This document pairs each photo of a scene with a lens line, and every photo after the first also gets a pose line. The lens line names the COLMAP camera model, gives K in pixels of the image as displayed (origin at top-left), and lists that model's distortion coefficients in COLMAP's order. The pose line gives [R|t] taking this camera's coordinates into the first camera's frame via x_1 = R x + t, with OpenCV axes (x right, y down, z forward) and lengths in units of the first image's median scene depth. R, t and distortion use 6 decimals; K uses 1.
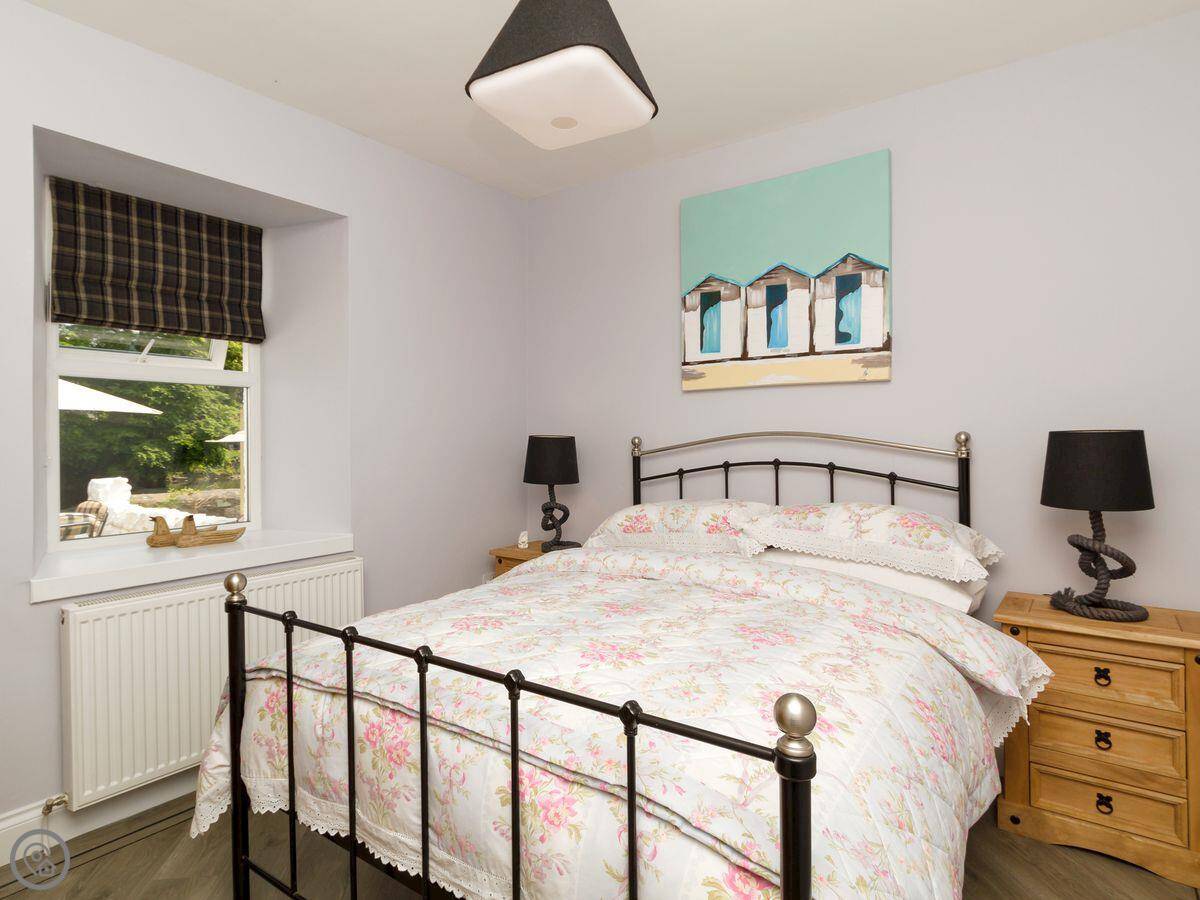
lens RADIAL K [[677.1, 0, 600.0], [0, 677.1, 450.0], [0, 0, 1]] dist [-0.004787, -0.000508]
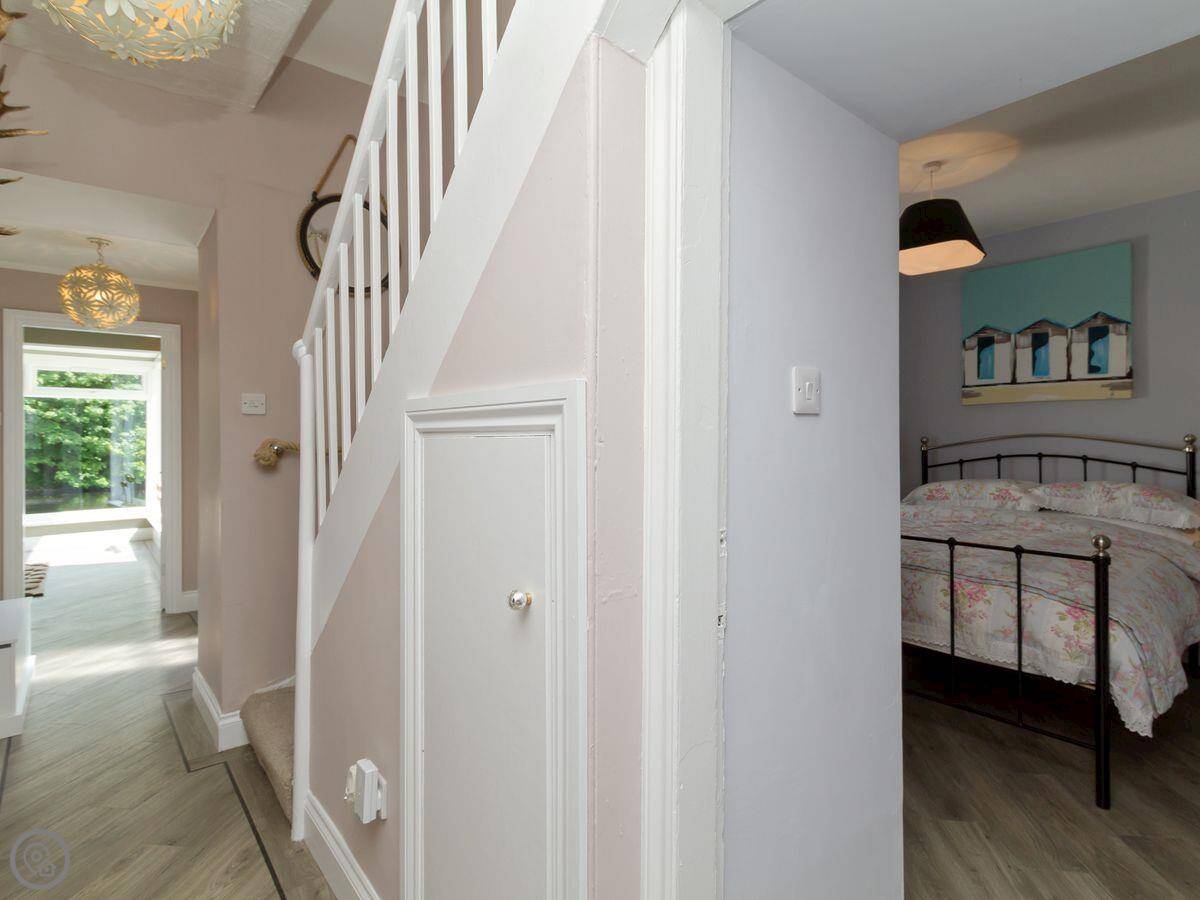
lens RADIAL K [[652.8, 0, 601.4], [0, 652.8, 442.9], [0, 0, 1]] dist [0.000336, -0.010910]
pose [[0.965171, 0.004612, -0.261578, -0.290128], [-0.006954, 0.999944, -0.008025, 0.010481], [0.261527, 0.009565, 0.965149, -0.611628]]
